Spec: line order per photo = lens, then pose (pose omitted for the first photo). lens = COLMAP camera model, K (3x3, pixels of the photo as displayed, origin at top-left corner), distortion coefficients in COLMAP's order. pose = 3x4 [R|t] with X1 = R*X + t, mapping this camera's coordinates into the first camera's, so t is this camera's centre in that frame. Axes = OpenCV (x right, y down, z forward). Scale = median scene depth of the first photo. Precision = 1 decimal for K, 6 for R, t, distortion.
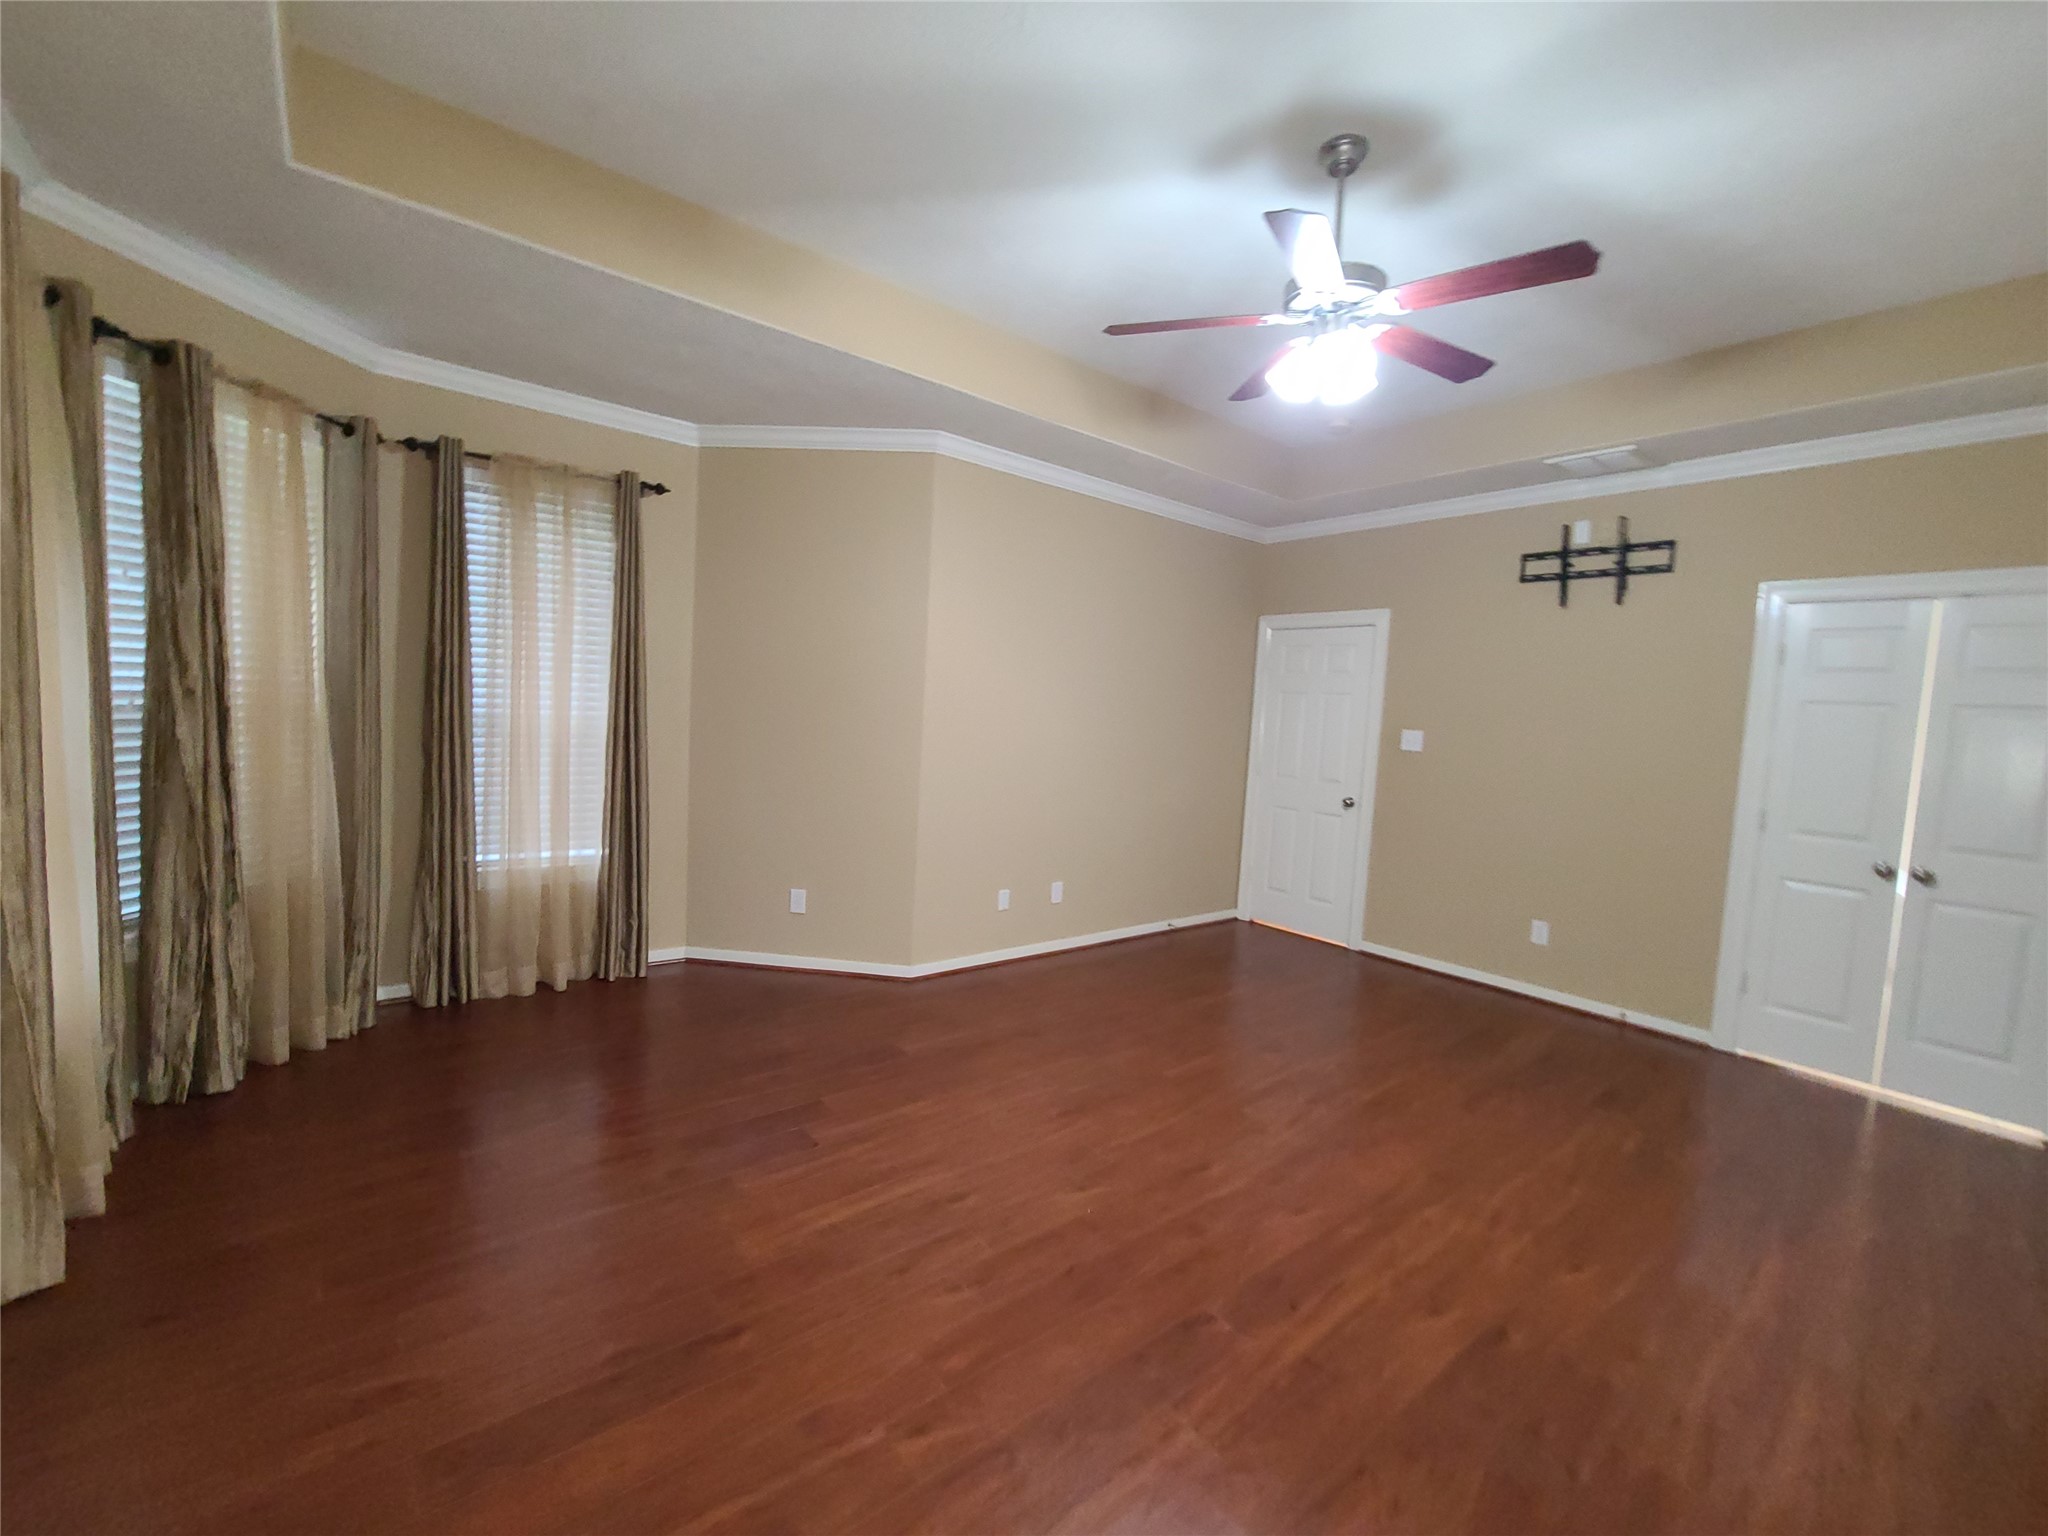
lens RADIAL K [[836.7, 0, 1032.9], [0, 836.7, 769.8], [0, 0, 1]] dist [-0.002641, -0.000028]
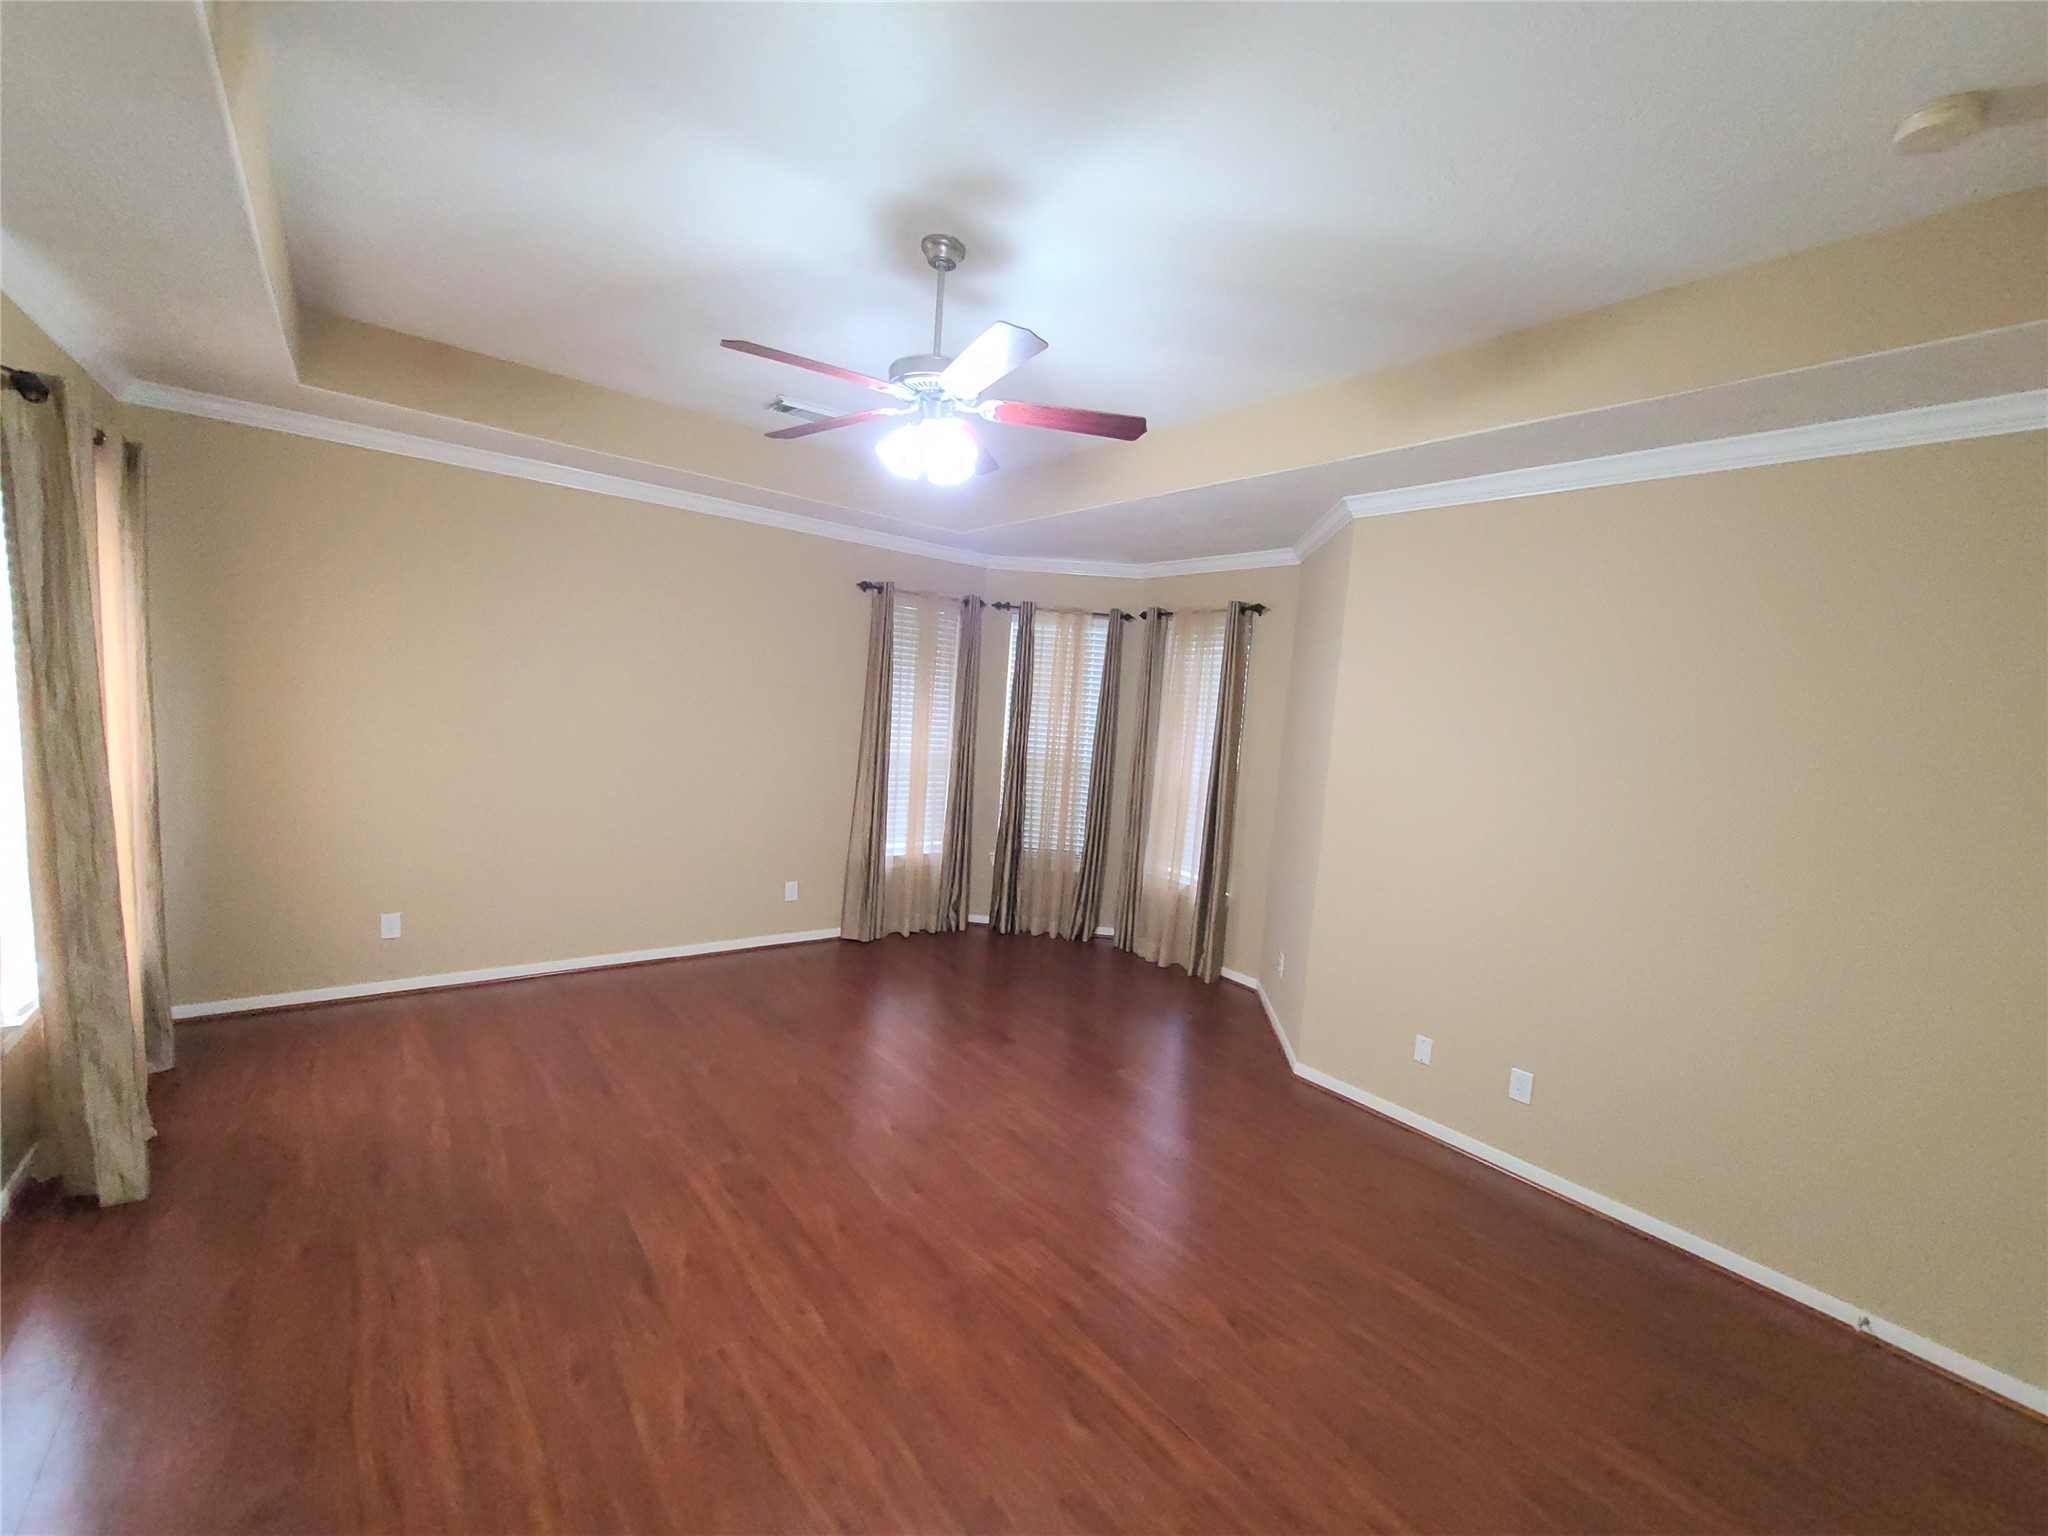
lens RADIAL K [[836.7, 0, 1030.7], [0, 836.7, 778.1], [0, 0, 1]] dist [-0.002641, -0.000028]
pose [[-0.007610, 0.035706, -0.999333, 1.266038], [-0.146292, 0.988570, 0.036436, -0.115324], [0.989212, 0.146471, -0.002299, 1.062778]]
